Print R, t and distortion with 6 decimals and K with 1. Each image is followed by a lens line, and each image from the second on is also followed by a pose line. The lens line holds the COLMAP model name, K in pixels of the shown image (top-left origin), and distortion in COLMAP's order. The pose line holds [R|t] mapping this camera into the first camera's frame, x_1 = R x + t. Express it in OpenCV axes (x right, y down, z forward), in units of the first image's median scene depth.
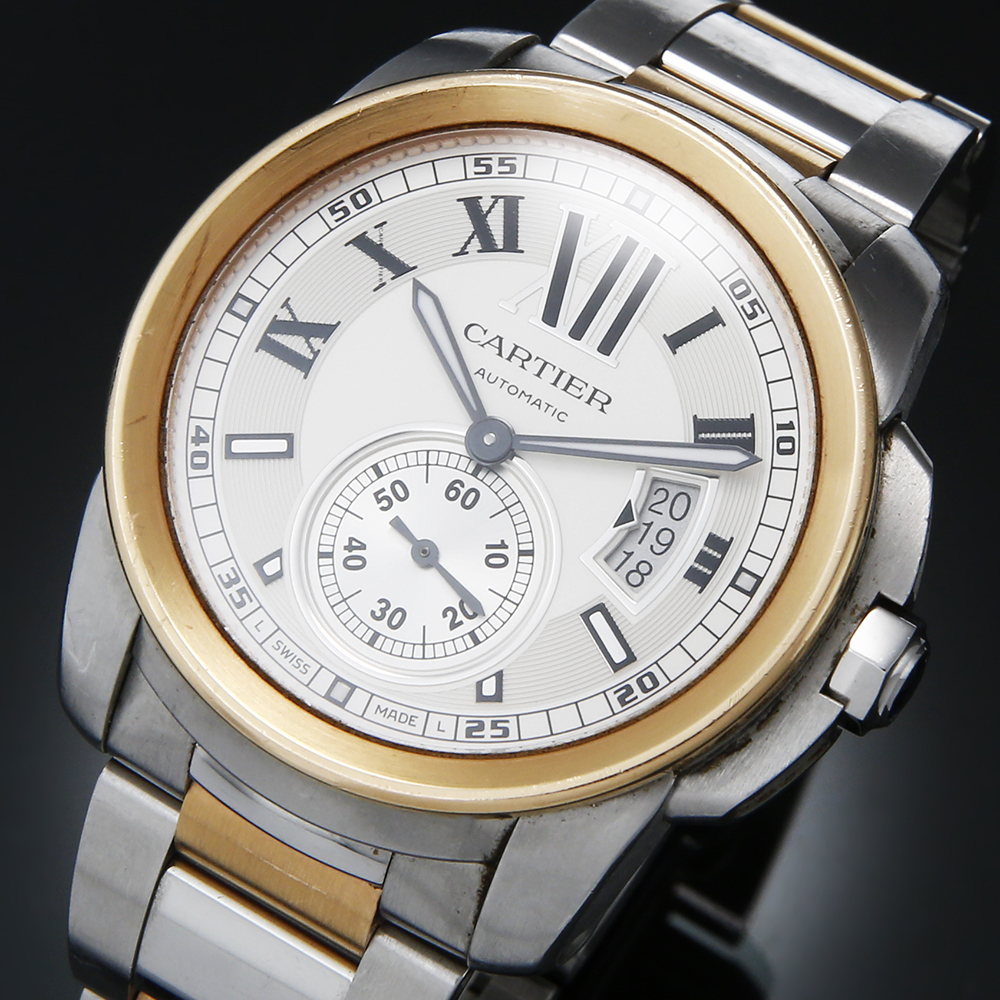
lens RADIAL K [[5624.9, 0, 500.0], [0, 5624.9, 500.0], [0, 0, 1]] dist [-0.235913, -7.359348]
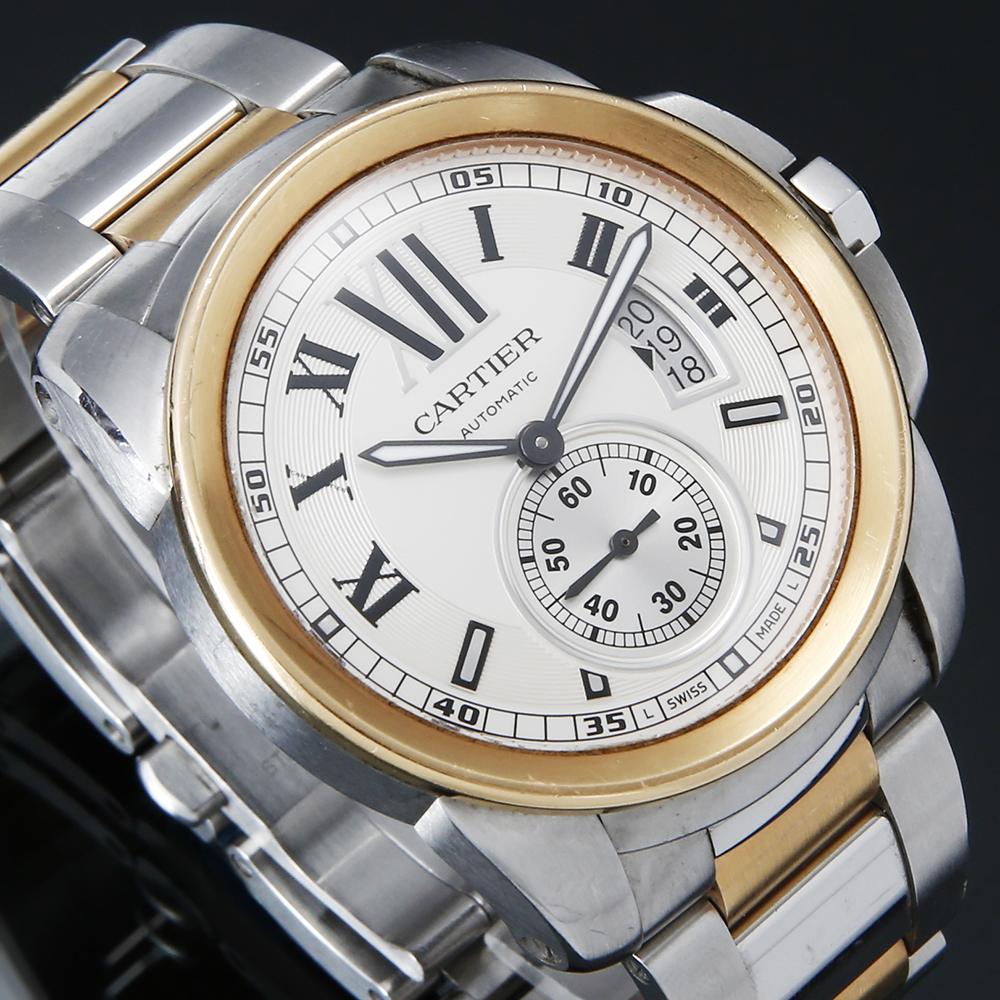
lens RADIAL K [[5624.9, 0, 500.0], [0, 5624.9, 500.0], [0, 0, 1]] dist [-0.235913, -7.359348]
pose [[0.242527, -0.862554, 0.444052, -0.460322], [0.825680, 0.423832, 0.372316, -0.388155], [-0.509346, 0.276348, 0.814984, 0.181890]]
